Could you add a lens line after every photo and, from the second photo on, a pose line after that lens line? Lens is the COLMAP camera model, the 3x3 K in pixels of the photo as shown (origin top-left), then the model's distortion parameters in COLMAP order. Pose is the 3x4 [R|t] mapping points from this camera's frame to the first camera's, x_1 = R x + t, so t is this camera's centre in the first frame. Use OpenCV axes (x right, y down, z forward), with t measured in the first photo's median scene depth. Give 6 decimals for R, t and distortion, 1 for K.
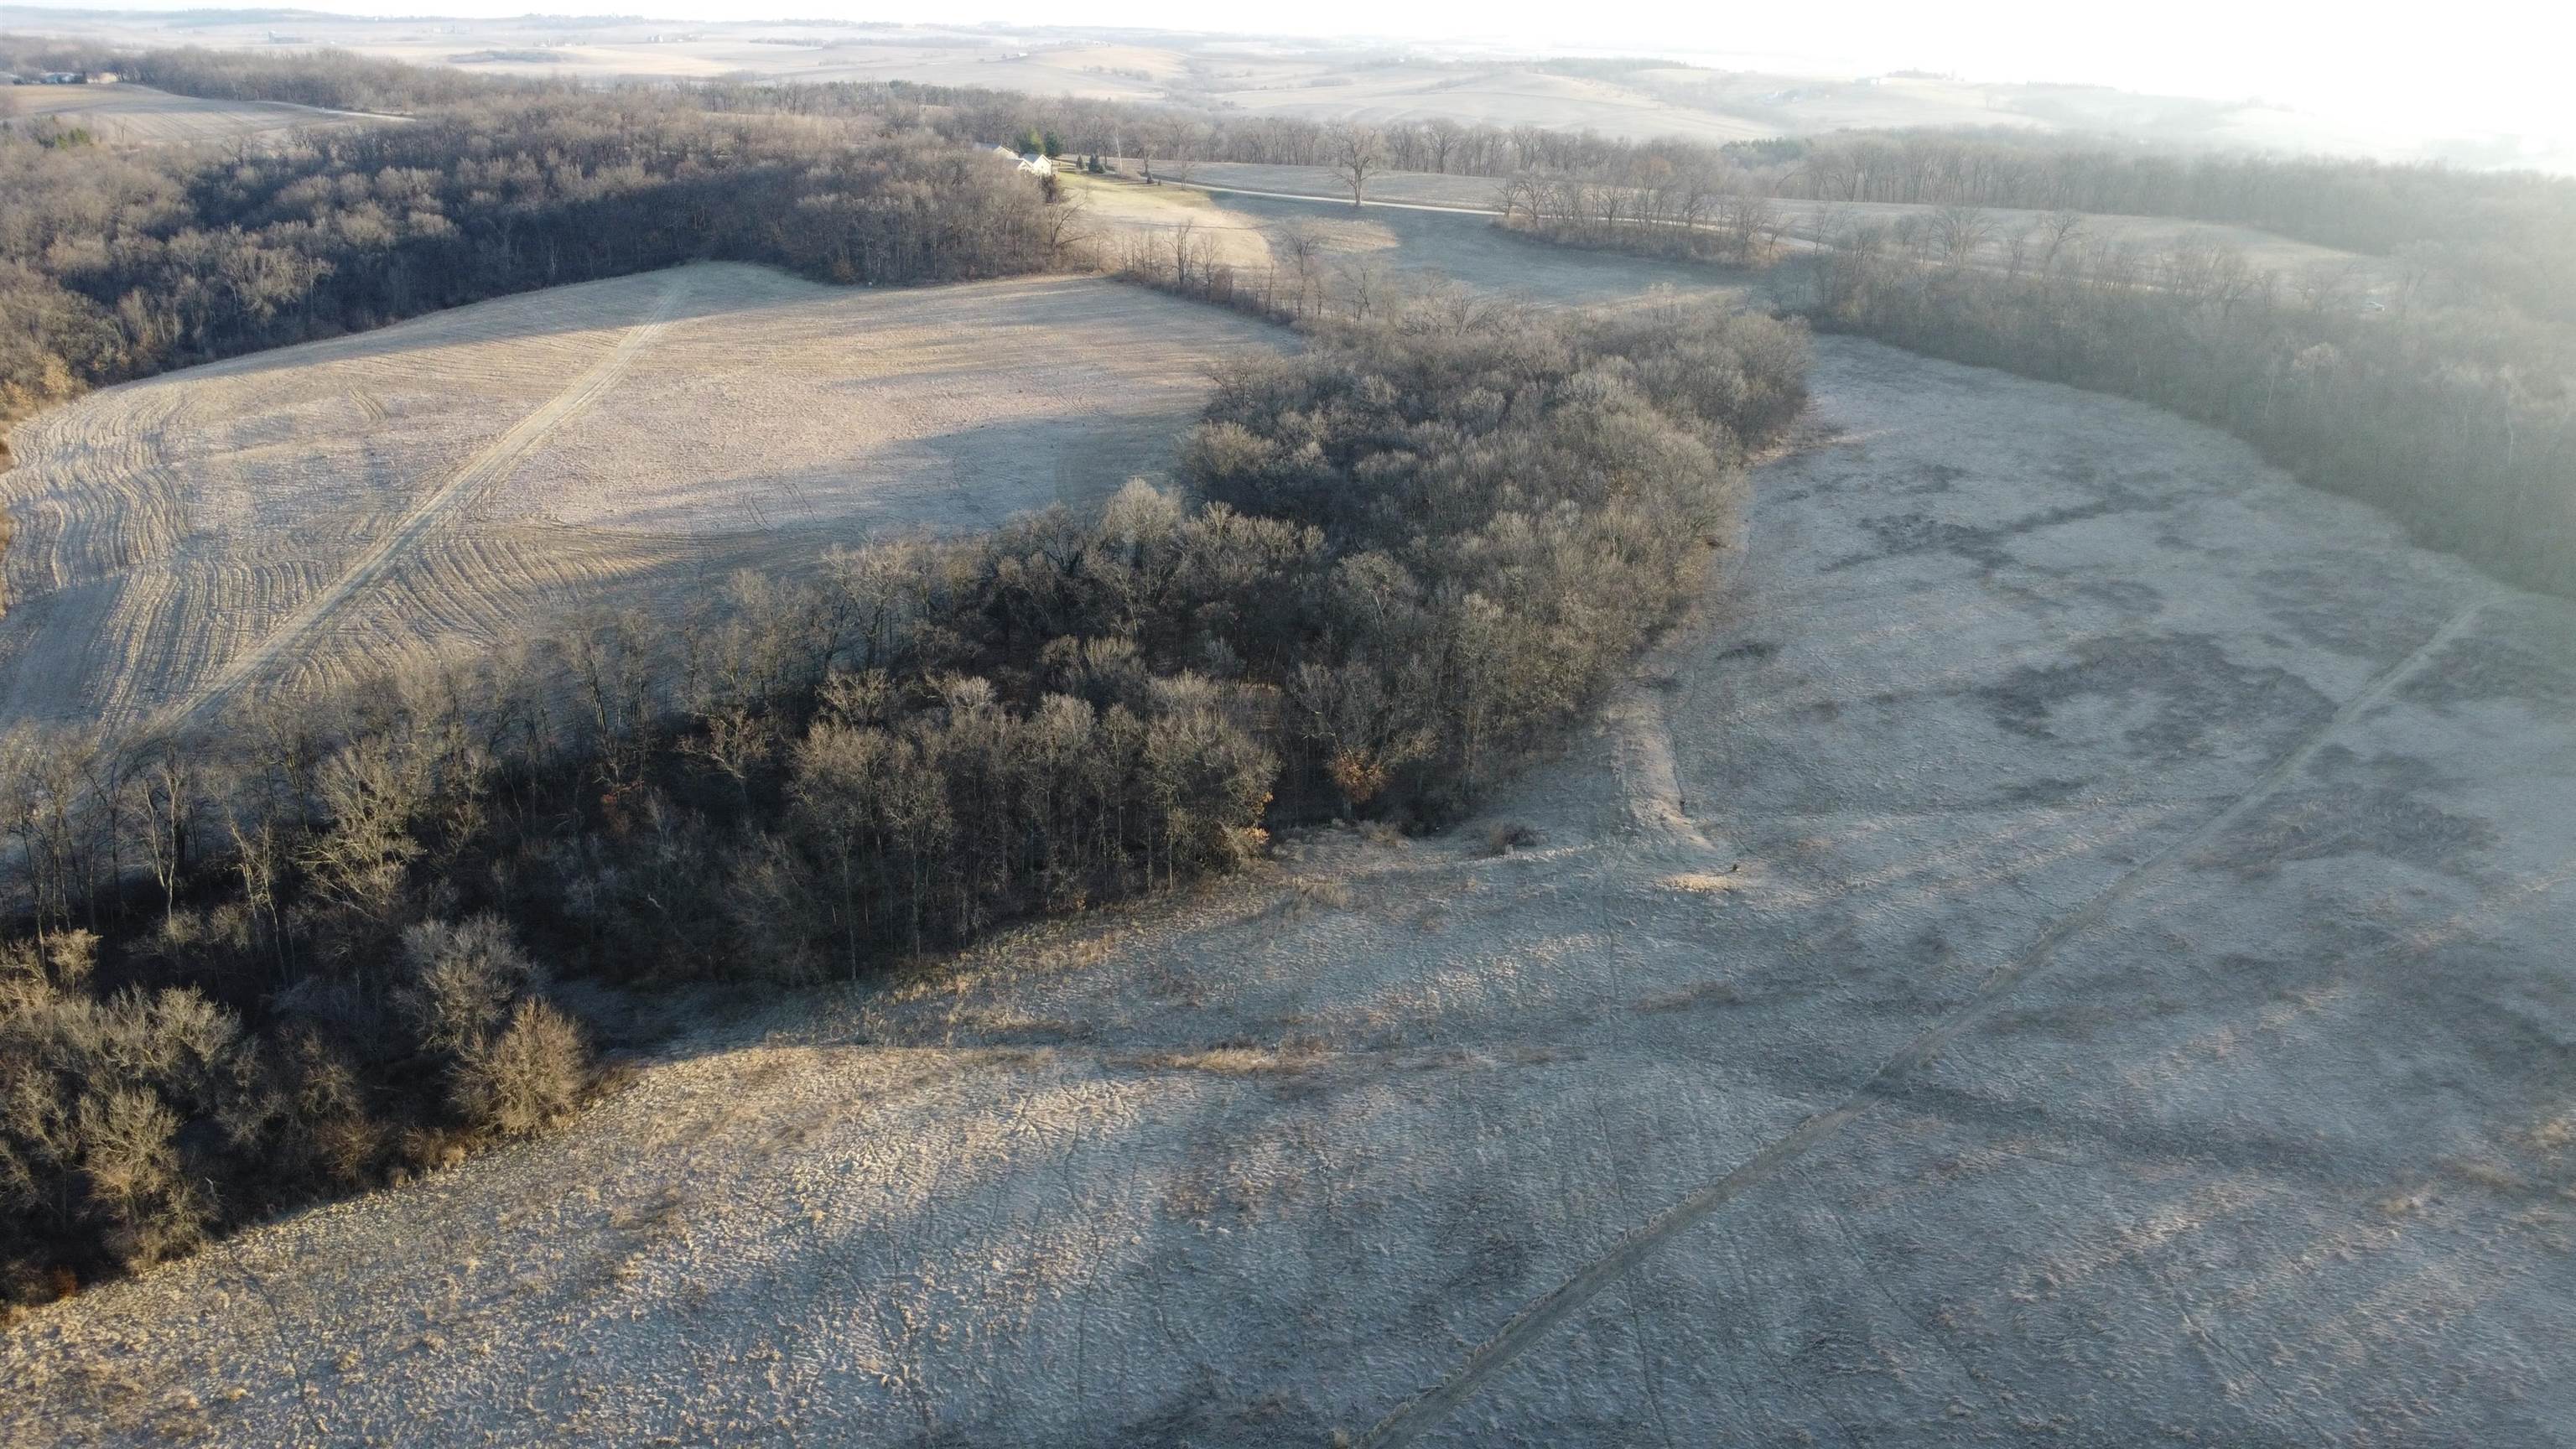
lens RADIAL K [[1818.0, 0, 1282.3], [0, 1818.0, 724.3], [0, 0, 1]] dist [-0.021308, -0.003152]
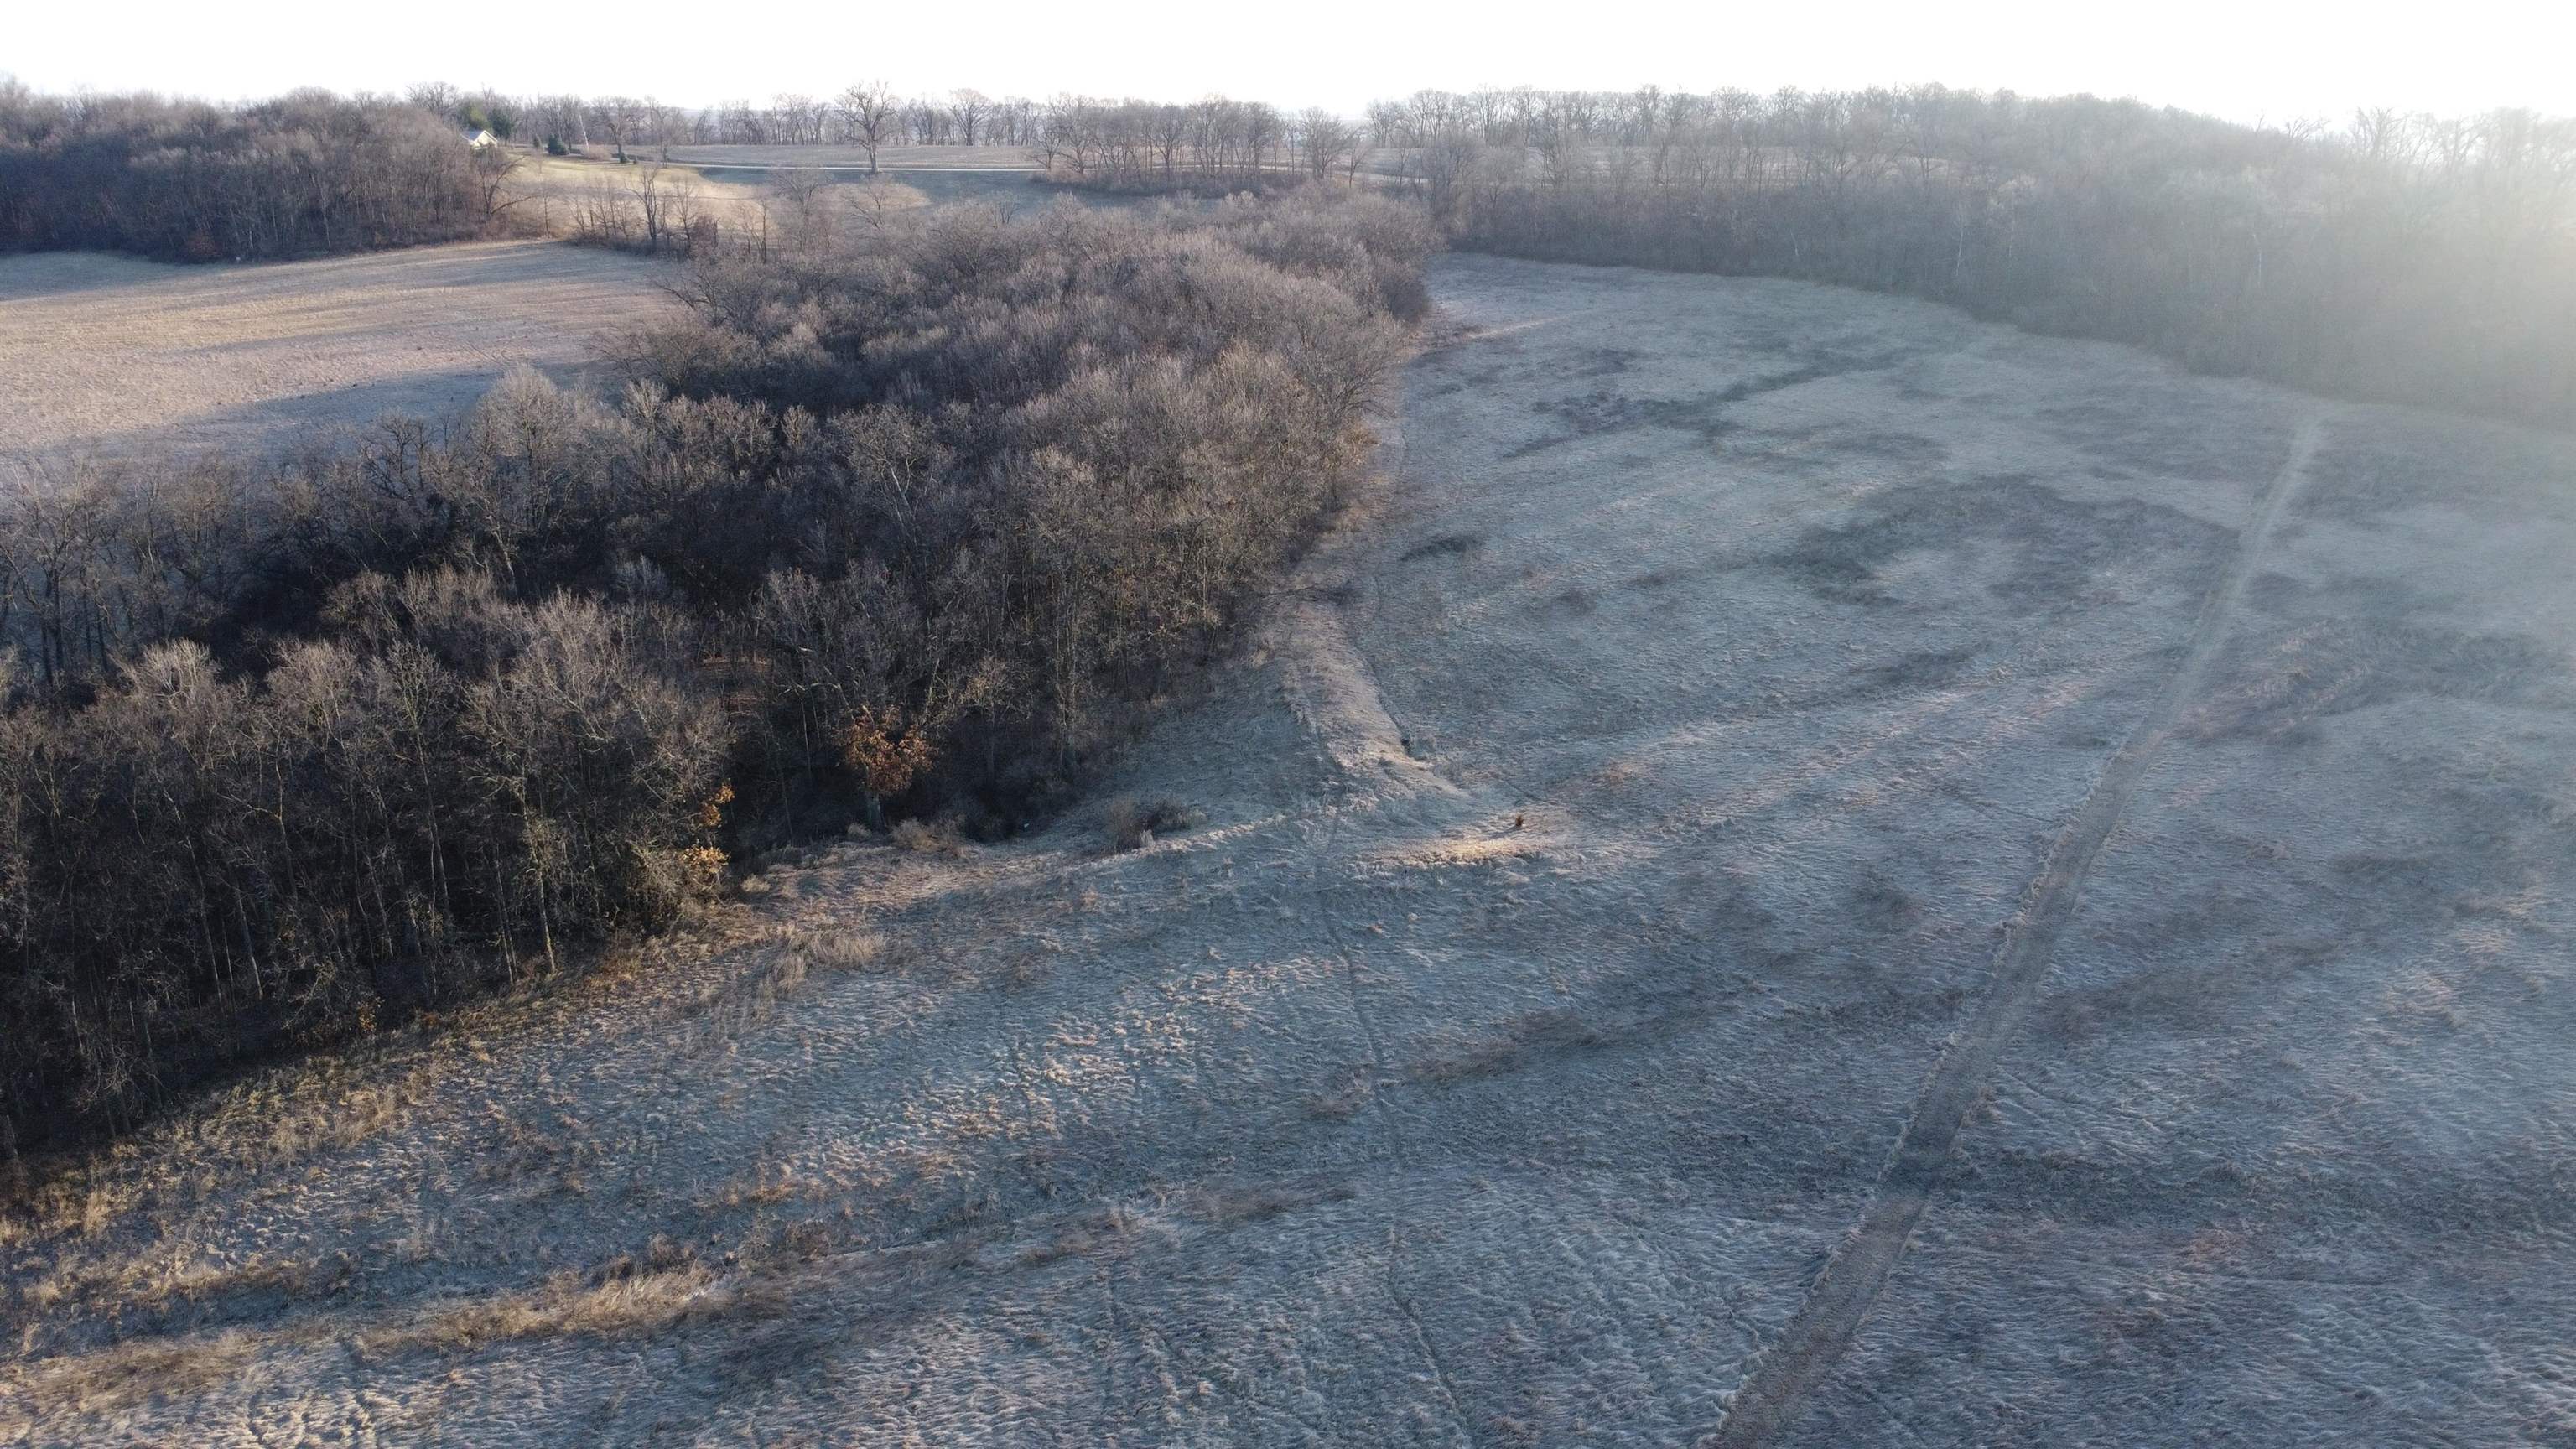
lens RADIAL K [[1818.0, 0, 1284.3], [0, 1818.0, 725.0], [0, 0, 1]] dist [-0.021308, -0.003152]
pose [[0.969946, -0.094464, 0.224234, 0.036677], [0.102793, 0.994370, -0.025740, 0.050329], [-0.220540, 0.048016, 0.974195, 0.391734]]
